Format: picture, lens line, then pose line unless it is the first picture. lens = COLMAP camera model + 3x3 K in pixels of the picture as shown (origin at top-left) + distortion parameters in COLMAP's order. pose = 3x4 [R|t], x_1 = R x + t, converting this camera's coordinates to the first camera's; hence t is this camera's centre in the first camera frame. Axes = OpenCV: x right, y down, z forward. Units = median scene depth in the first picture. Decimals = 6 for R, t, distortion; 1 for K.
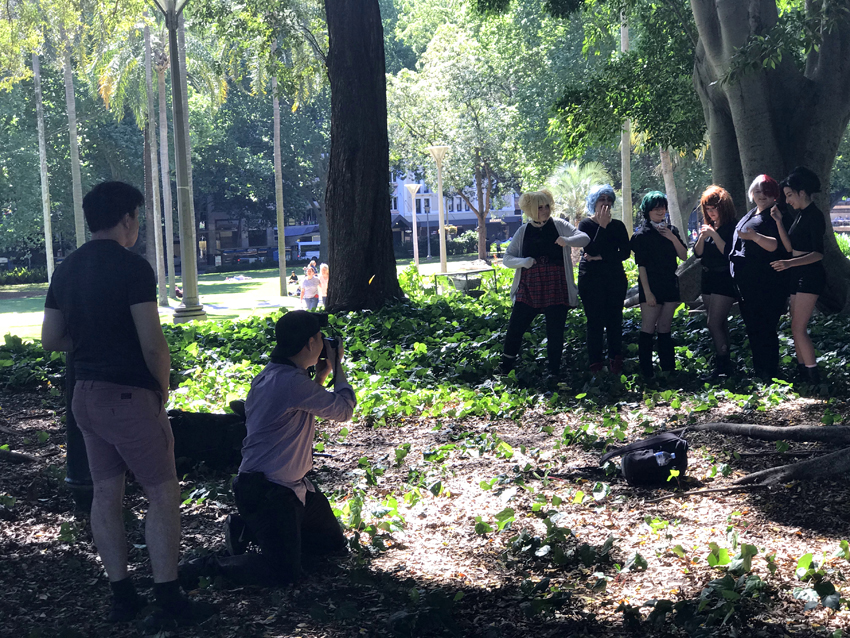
lens RADIAL K [[1410.4, 0, 424.9], [0, 1410.4, 319.2], [0, 0, 1]] dist [0.046447, 0.000000]
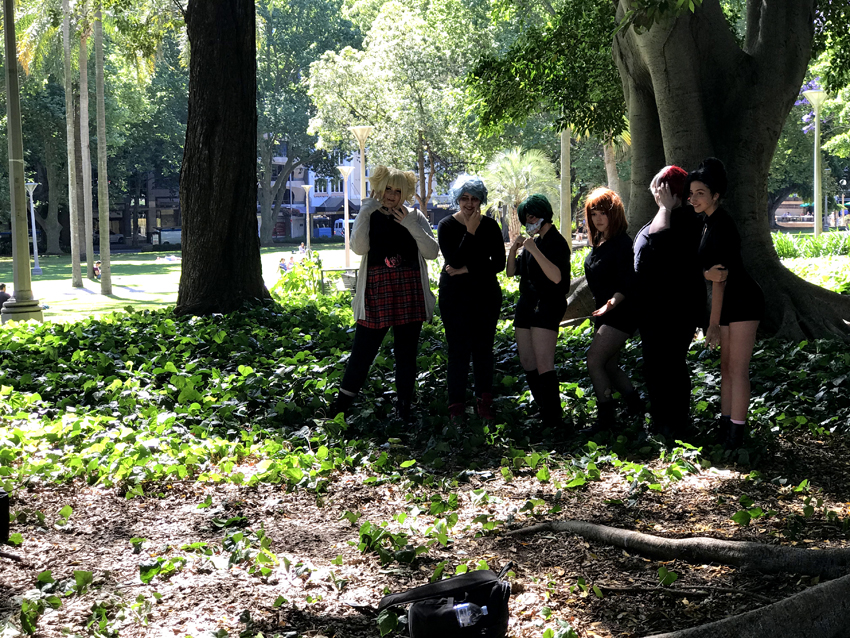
lens RADIAL K [[1410.4, 0, 425.5], [0, 1410.4, 319.6], [0, 0, 1]] dist [0.046447, 0.000000]
pose [[0.999019, 0.026039, 0.035812, 0.064048], [-0.026461, 0.999585, 0.011371, -0.019499], [-0.035501, -0.012307, 0.999294, 0.196161]]
